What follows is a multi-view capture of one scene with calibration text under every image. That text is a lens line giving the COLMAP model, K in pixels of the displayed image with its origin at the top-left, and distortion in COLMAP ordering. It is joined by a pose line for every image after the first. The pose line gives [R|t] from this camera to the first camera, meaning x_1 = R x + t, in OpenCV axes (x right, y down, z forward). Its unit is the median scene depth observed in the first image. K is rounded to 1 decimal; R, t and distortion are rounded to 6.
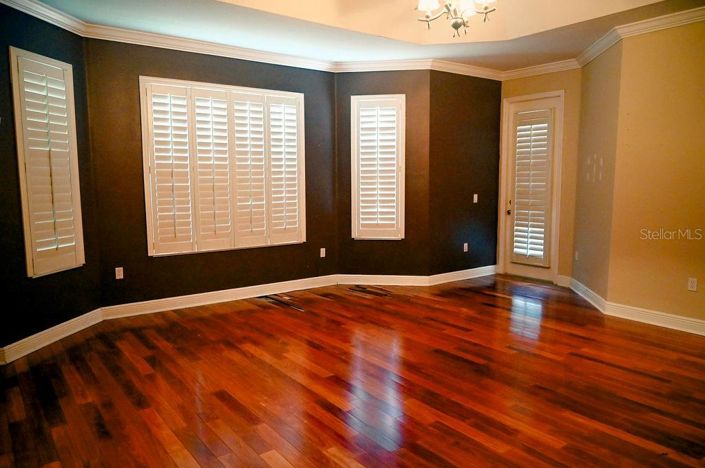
lens RADIAL K [[495.4, 0, 352.5], [0, 495.4, 234.0], [0, 0, 1]] dist [0.004204, 0.002034]
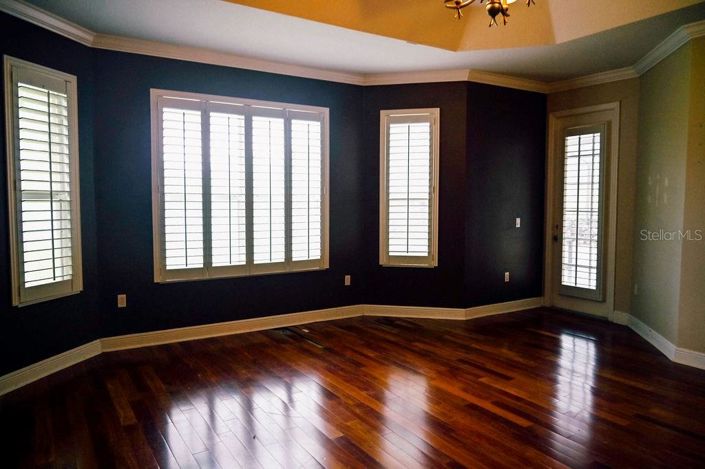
lens RADIAL K [[500.9, 0, 358.7], [0, 500.9, 233.0], [0, 0, 1]] dist [-0.004845, -0.000918]
pose [[0.997815, 0.010392, -0.065253, 0.024552], [-0.013378, 0.998875, -0.045489, -0.009836], [0.064707, 0.046263, 0.996831, 0.096970]]
